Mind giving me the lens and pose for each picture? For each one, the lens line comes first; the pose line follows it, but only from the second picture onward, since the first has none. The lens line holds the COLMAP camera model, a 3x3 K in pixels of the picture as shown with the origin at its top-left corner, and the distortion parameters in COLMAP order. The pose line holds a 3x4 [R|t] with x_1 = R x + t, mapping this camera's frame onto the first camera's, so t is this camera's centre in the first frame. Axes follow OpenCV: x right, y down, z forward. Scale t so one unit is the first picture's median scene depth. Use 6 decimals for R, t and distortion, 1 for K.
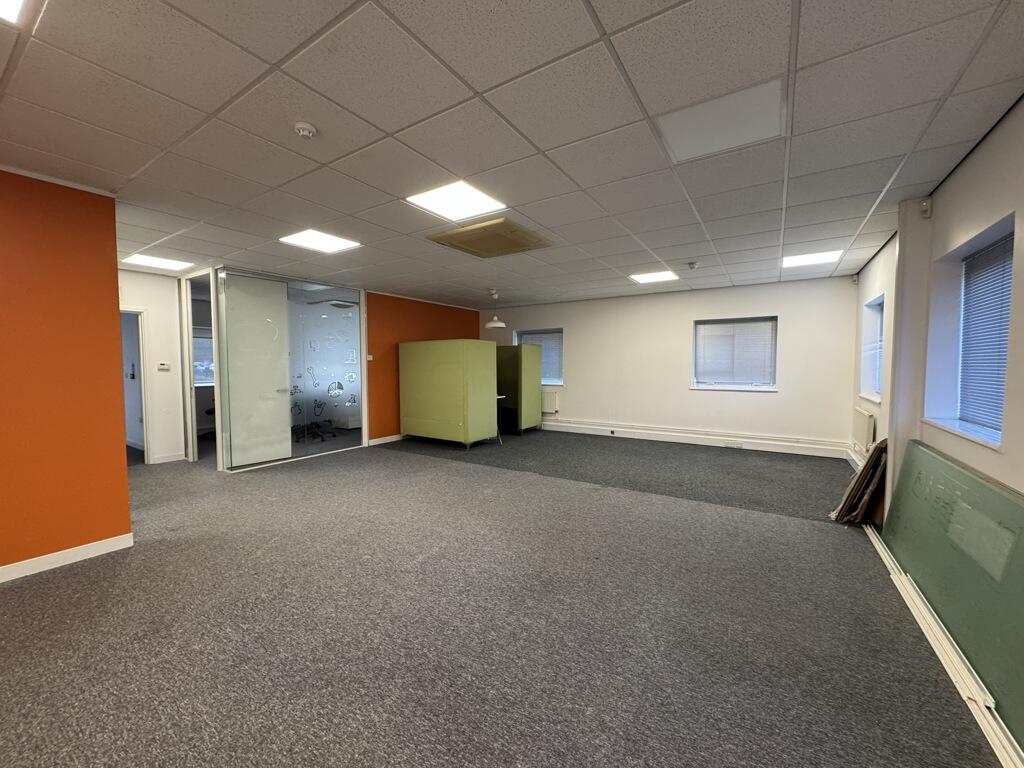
lens RADIAL K [[404.5, 0, 512.0], [0, 404.5, 384.0], [0, 0, 1]] dist [0.000866, 0.000392]
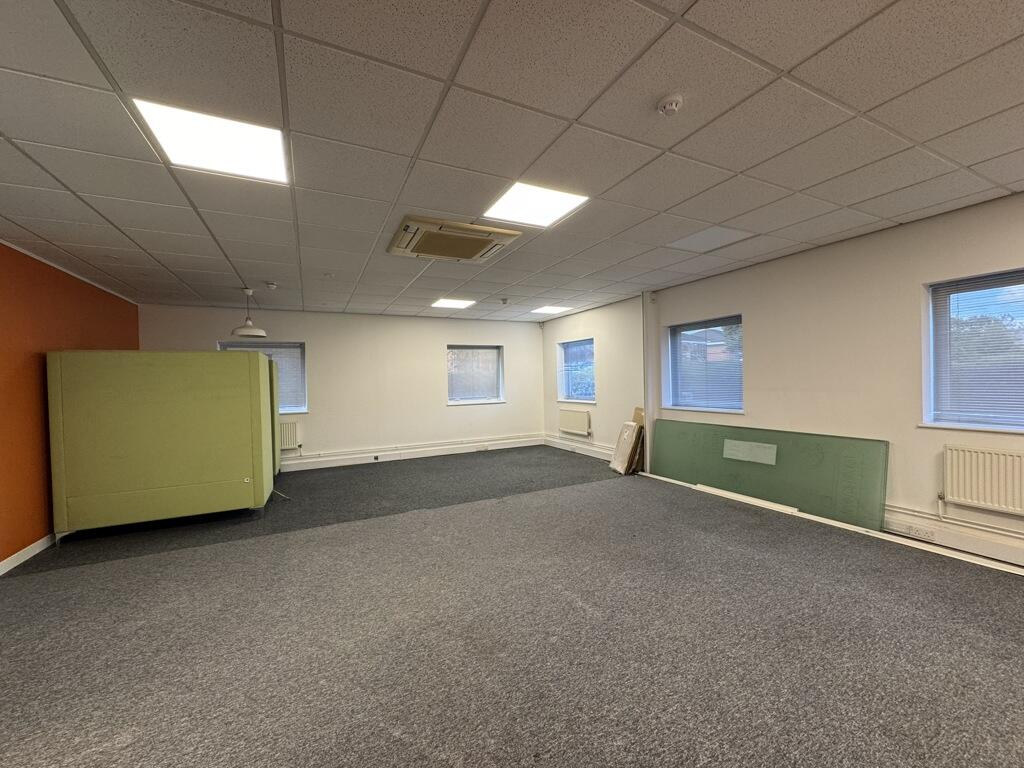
lens RADIAL K [[404.5, 0, 512.0], [0, 404.5, 384.0], [0, 0, 1]] dist [0.000866, 0.000392]
pose [[0.512293, -0.018876, 0.858603, -0.652608], [0.064875, 0.997752, -0.016773, -0.024547], [-0.856357, 0.064294, 0.512366, 0.408824]]
